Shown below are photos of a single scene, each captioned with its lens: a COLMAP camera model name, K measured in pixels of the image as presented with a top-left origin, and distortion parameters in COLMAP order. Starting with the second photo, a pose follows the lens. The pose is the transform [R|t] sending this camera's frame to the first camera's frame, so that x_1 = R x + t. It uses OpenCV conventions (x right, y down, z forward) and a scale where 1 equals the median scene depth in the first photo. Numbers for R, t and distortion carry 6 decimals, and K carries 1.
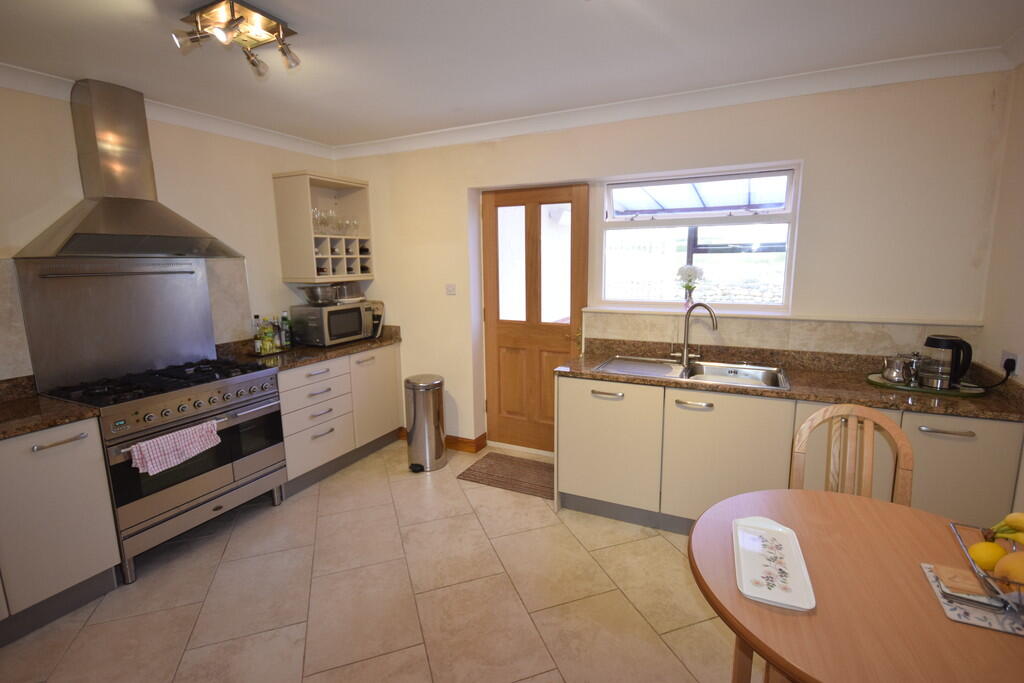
lens RADIAL K [[485.9, 0, 512.0], [0, 485.9, 341.5], [0, 0, 1]] dist [0.002032, 0.000583]
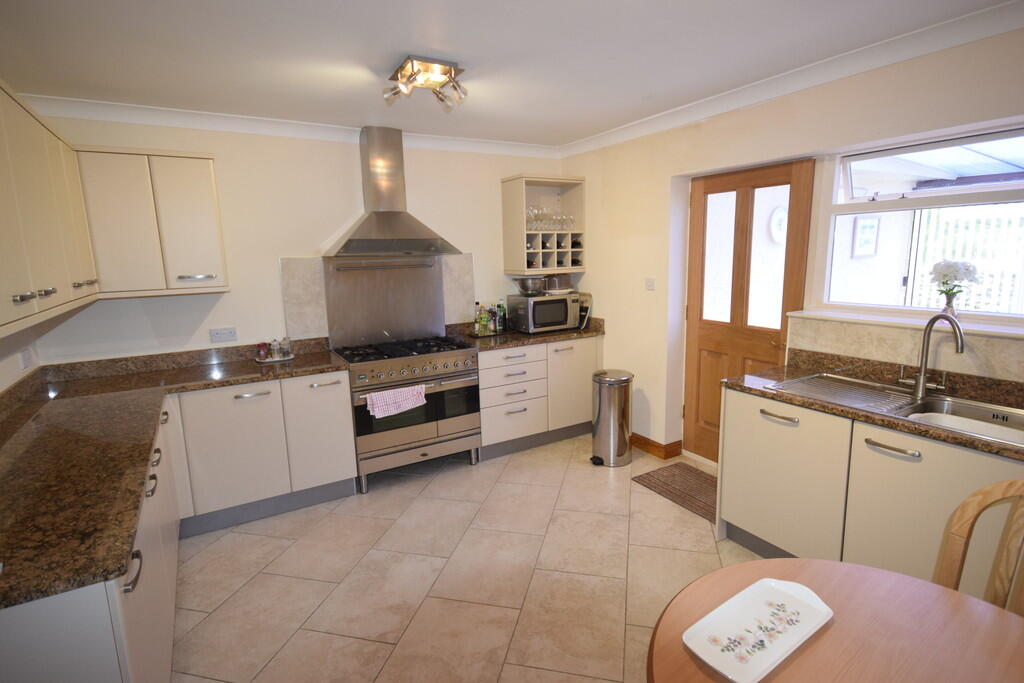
lens RADIAL K [[515.2, 0, 512.0], [0, 515.2, 341.5], [0, 0, 1]] dist [-0.001495, 0.000218]
pose [[0.832238, 0.087823, -0.547418, 0.236333], [-0.077711, 0.996105, 0.041663, -0.018034], [0.548945, 0.007867, 0.835822, 0.007064]]
